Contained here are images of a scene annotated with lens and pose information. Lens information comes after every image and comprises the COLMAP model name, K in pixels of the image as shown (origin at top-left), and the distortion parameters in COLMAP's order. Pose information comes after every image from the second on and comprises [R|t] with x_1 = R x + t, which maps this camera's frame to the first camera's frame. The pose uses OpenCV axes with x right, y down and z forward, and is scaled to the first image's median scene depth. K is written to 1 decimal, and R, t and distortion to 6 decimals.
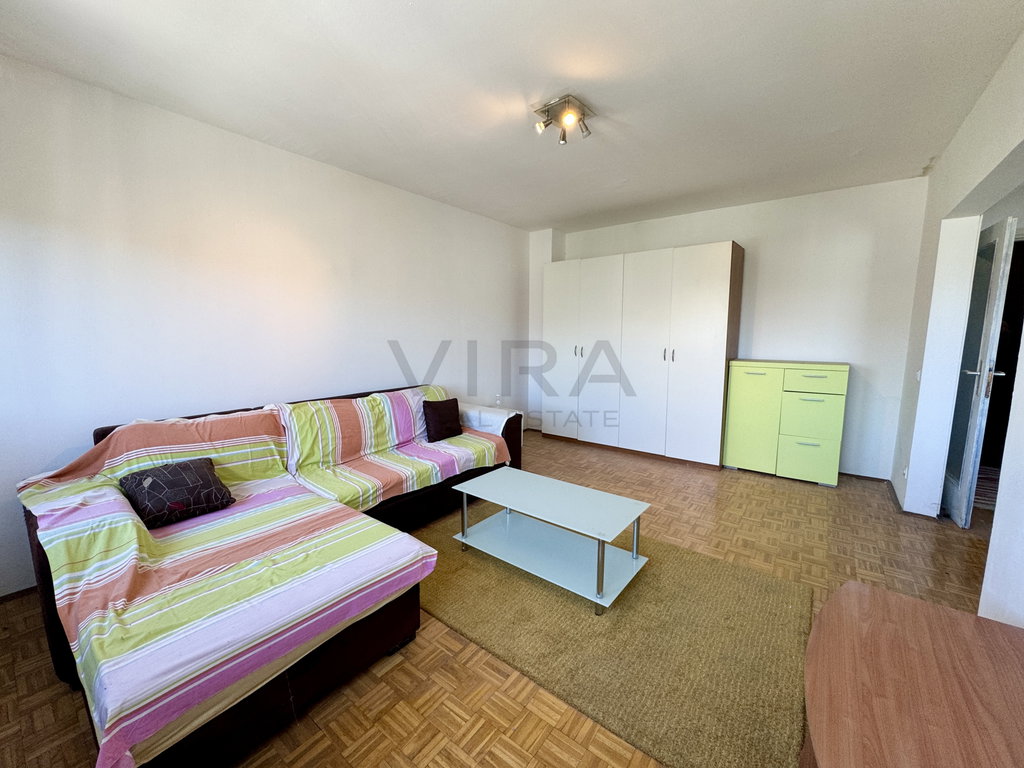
lens RADIAL K [[407.5, 0, 510.1], [0, 407.5, 383.2], [0, 0, 1]] dist [-0.003799, 0.000454]
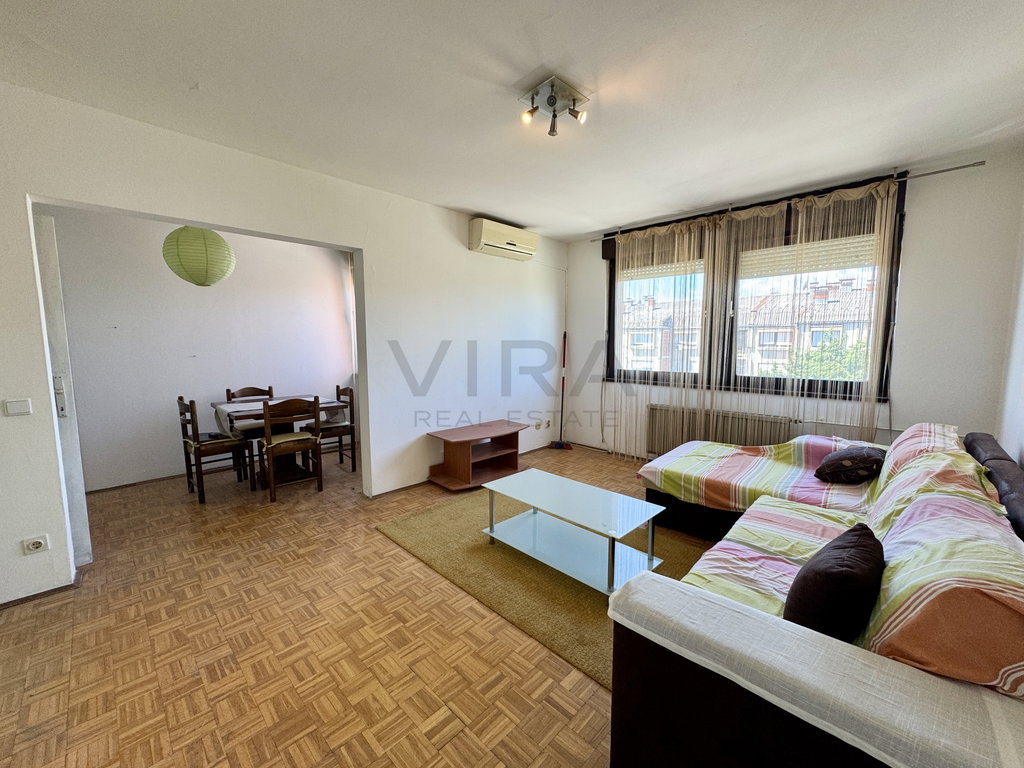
lens RADIAL K [[407.5, 0, 510.6], [0, 407.5, 384.4], [0, 0, 1]] dist [-0.003799, 0.000454]
pose [[-0.993789, -0.014847, 0.110287, 0.086508], [0.011382, 0.972302, 0.233449, -0.187507], [-0.110698, 0.233255, -0.966094, 1.425588]]
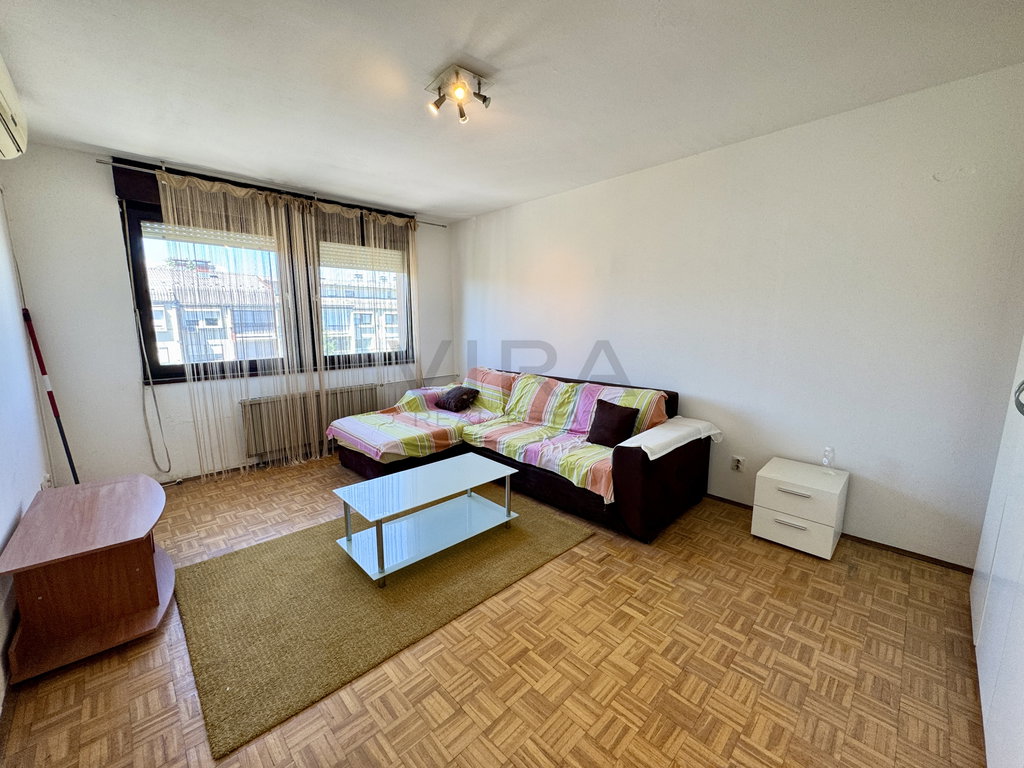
lens RADIAL K [[407.5, 0, 509.9], [0, 407.5, 383.3], [0, 0, 1]] dist [-0.003799, 0.000454]
pose [[-0.137816, 0.148509, -0.979261, 0.778000], [-0.127265, 0.977844, 0.166205, -0.130457], [0.982248, 0.147532, -0.115863, 0.927727]]
